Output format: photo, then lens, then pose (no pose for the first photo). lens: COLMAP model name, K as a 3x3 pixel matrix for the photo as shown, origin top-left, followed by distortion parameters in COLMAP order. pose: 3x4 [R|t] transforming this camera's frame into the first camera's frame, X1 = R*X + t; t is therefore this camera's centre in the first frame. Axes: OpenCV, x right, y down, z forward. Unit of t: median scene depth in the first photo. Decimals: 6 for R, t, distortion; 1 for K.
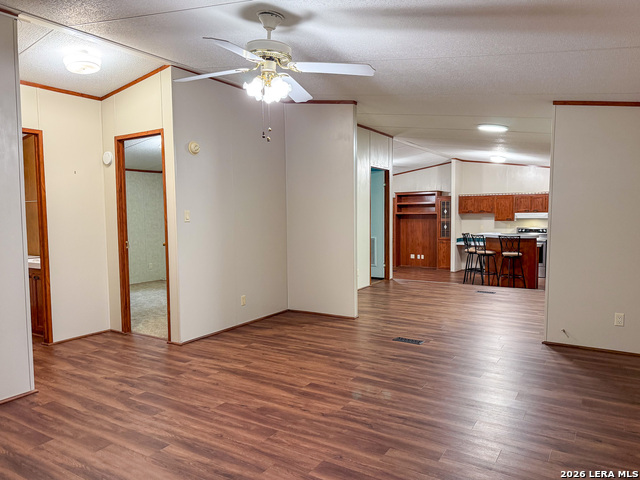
lens RADIAL K [[458.6, 0, 320.0], [0, 458.6, 240.0], [0, 0, 1]] dist [0.005809, 0.003215]
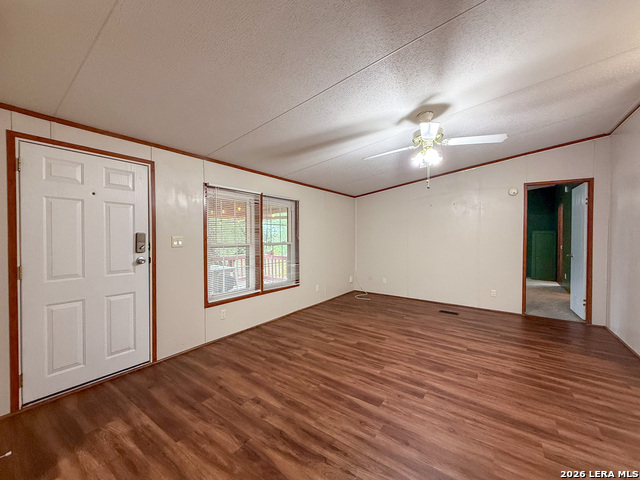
lens RADIAL K [[261.2, 0, 320.0], [0, 261.2, 240.0], [0, 0, 1]] dist [-0.001732, -0.000230]
pose [[-0.998431, 0.004273, 0.055837, 0.198488], [0.008320, 0.997337, 0.072451, -0.096291], [-0.055379, 0.072801, -0.995808, 1.769822]]
